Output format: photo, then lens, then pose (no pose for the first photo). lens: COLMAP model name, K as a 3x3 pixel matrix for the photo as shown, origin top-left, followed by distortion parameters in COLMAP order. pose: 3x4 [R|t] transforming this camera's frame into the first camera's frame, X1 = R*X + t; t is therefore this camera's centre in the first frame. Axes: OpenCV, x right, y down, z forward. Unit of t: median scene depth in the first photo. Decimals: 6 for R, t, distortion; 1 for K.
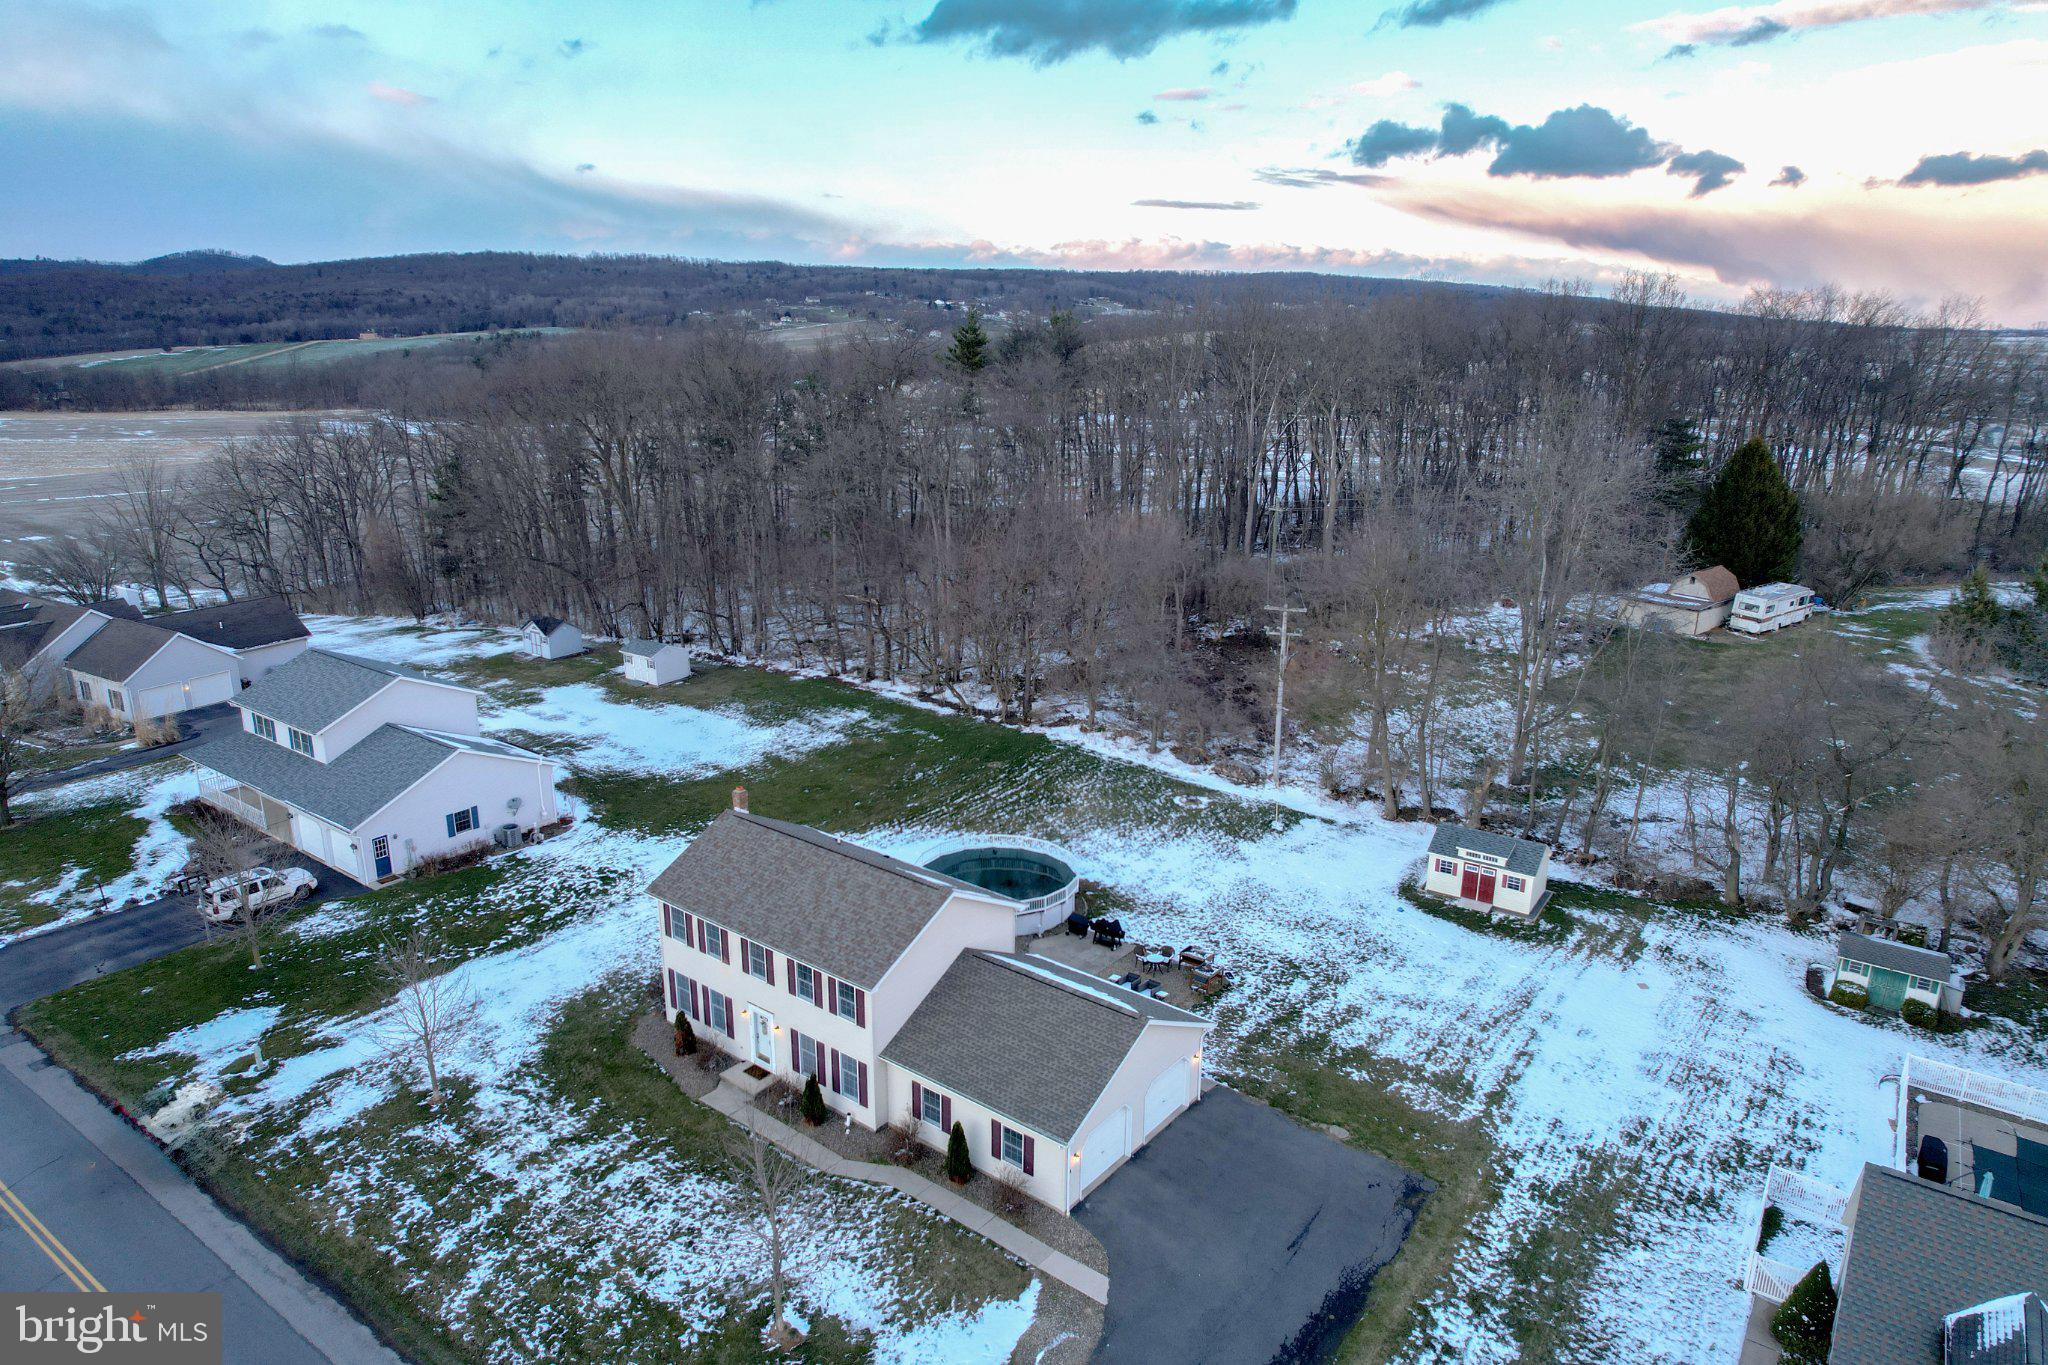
lens RADIAL K [[1309.3, 0, 1024.0], [0, 1309.3, 682.5], [0, 0, 1]] dist [-0.073702, 0.065897]
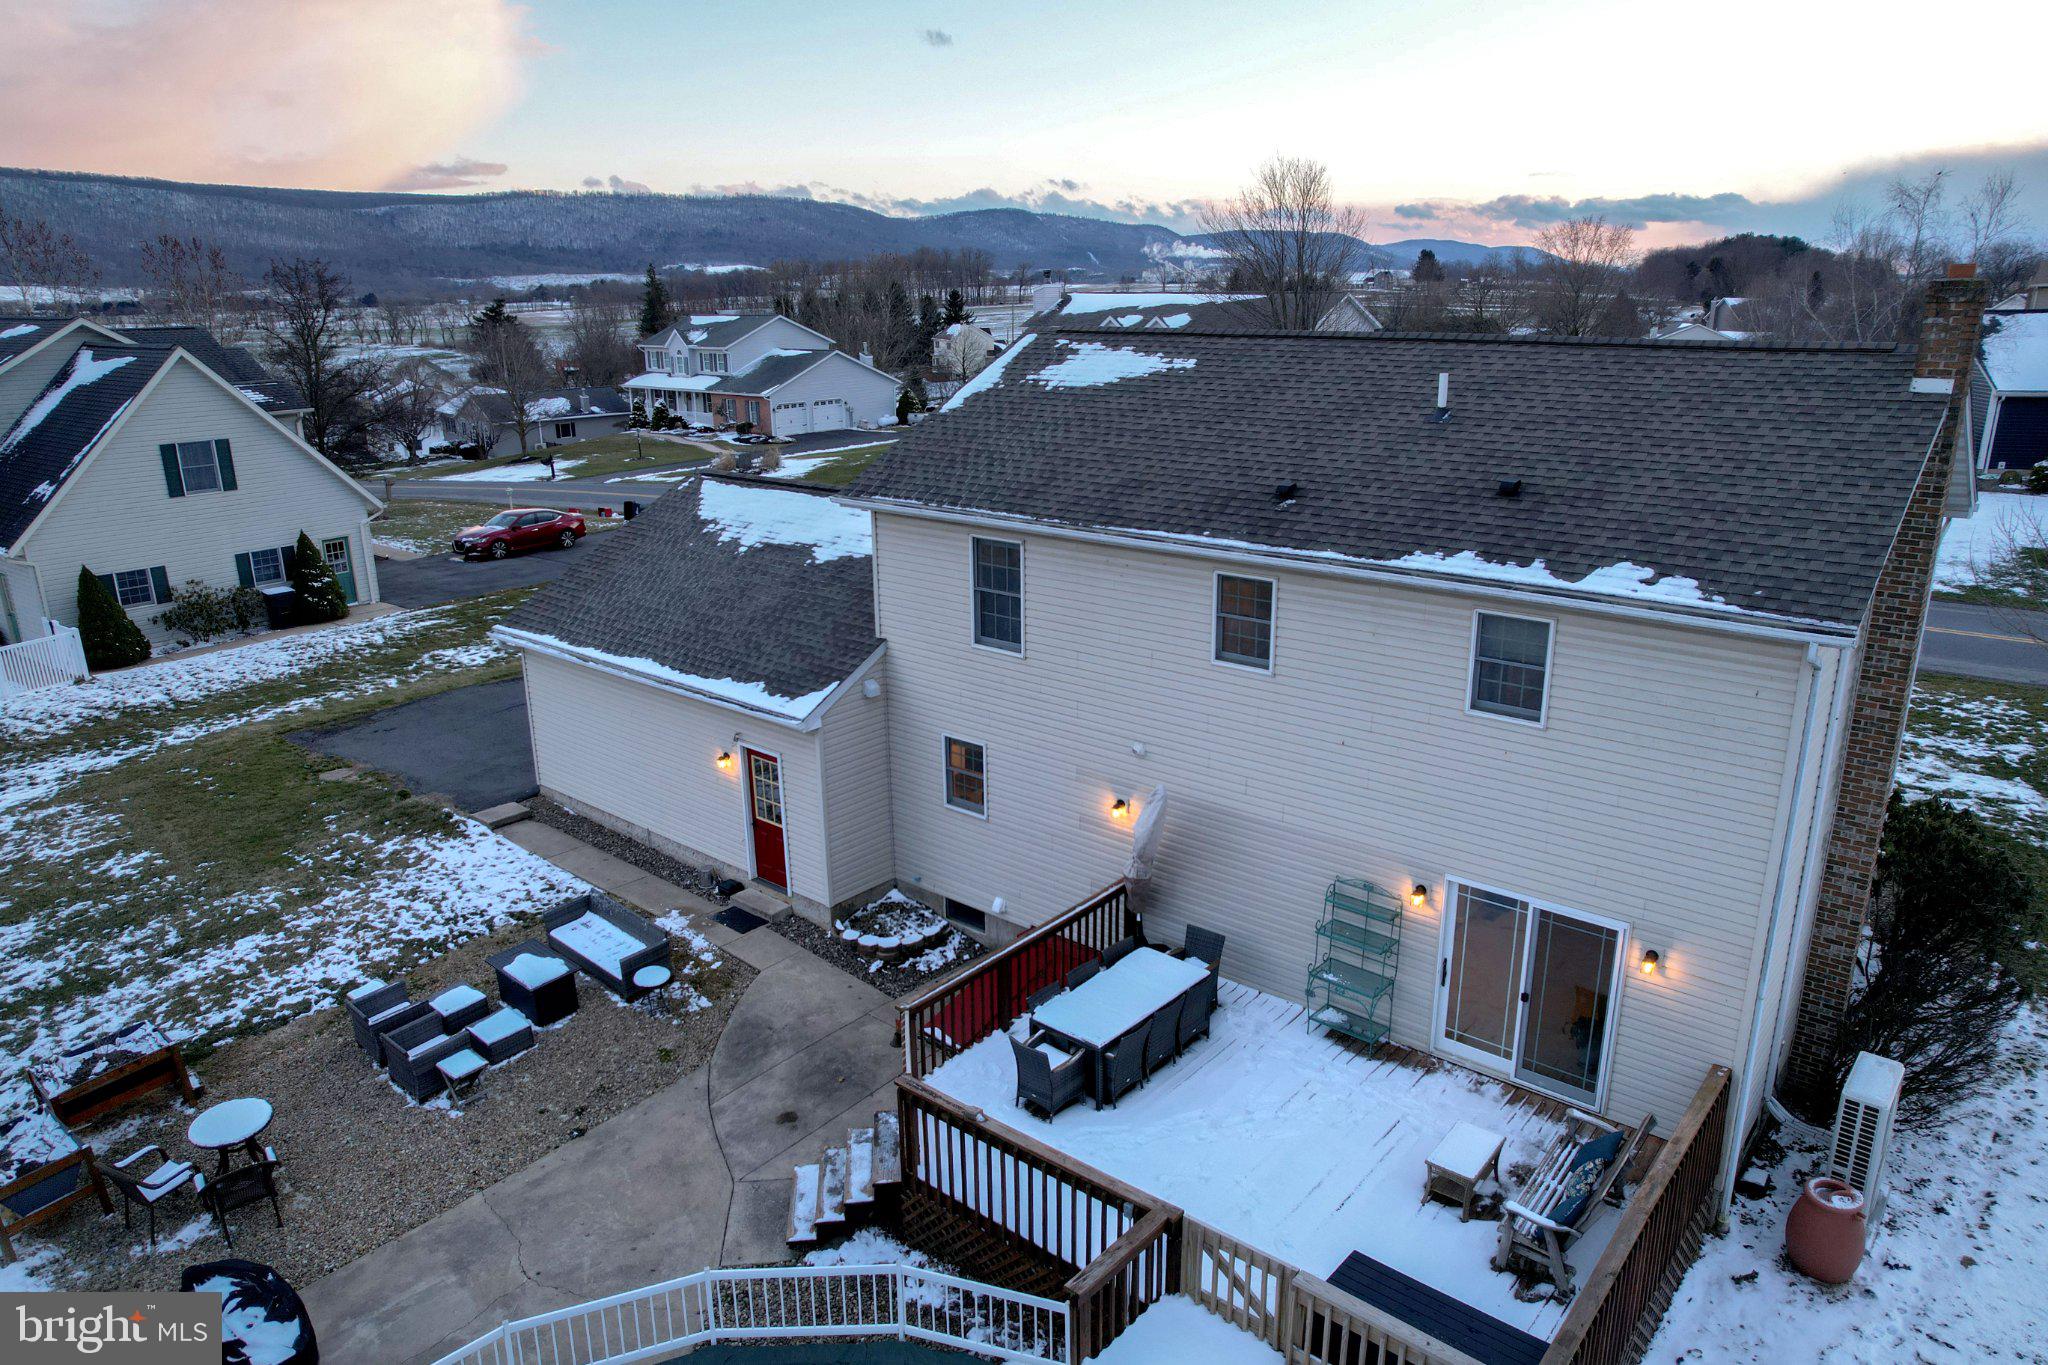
lens RADIAL K [[1341.0, 0, 1024.0], [0, 1341.0, 682.5], [0, 0, 1]] dist [-0.076872, 0.070994]
pose [[-0.999312, -0.009453, 0.035859, -0.065632], [0.011453, 0.841019, 0.540884, 0.014917], [-0.035271, 0.540923, -0.840332, 1.393067]]
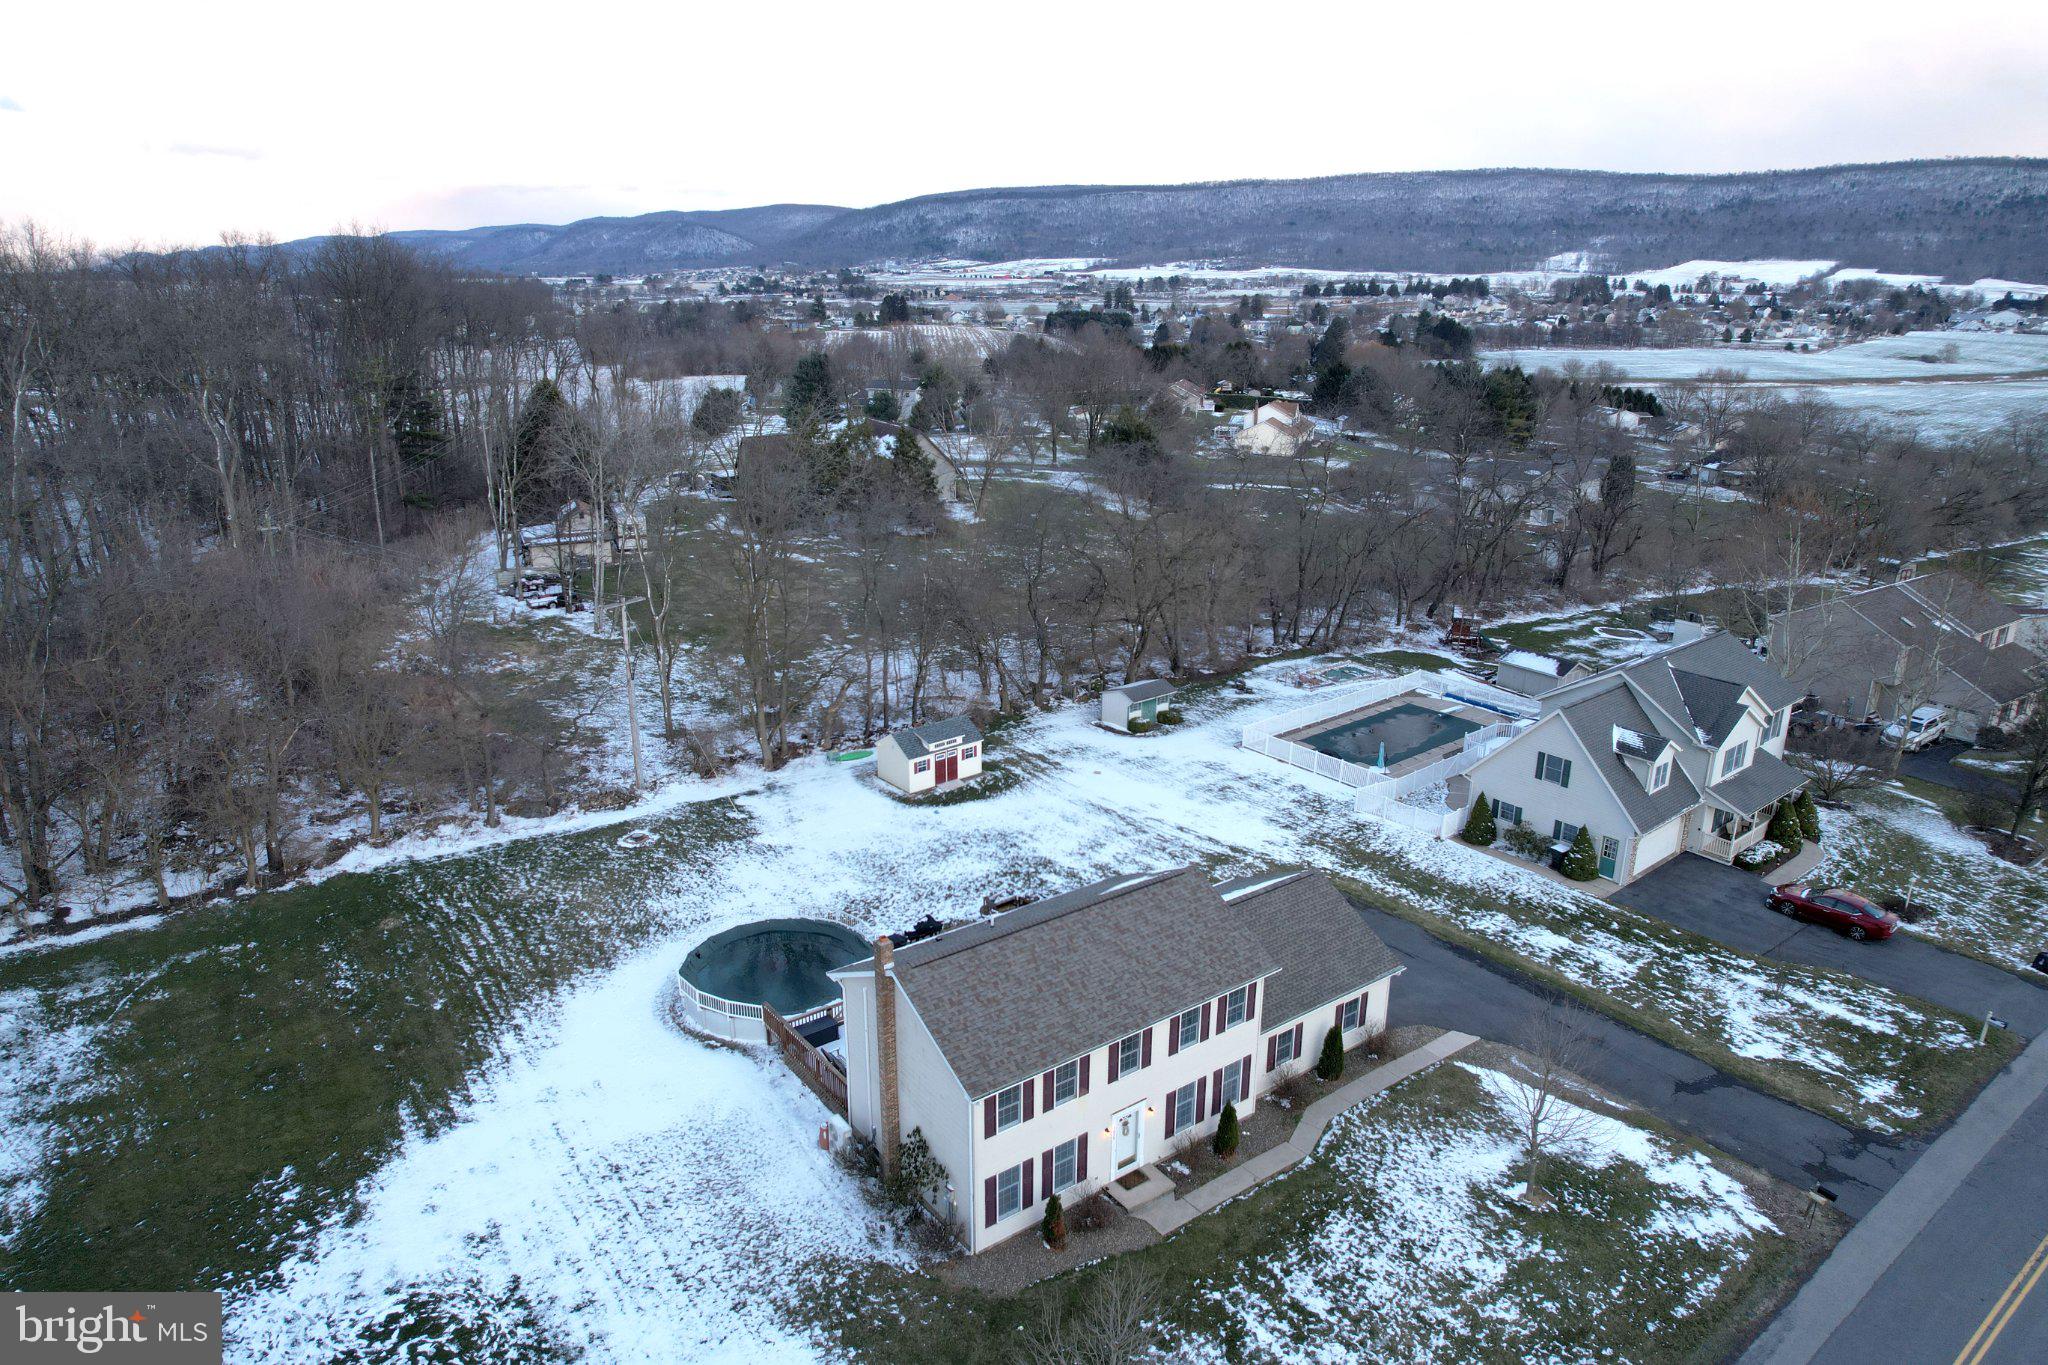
lens RADIAL K [[1315.1, 0, 1024.0], [0, 1315.1, 682.5], [0, 0, 1]] dist [-0.075306, 0.066956]
pose [[0.273726, -0.301706, 0.913262, -0.925307], [0.265619, 0.936312, 0.229708, -0.226368], [-0.924403, 0.179703, 0.336432, 0.730732]]
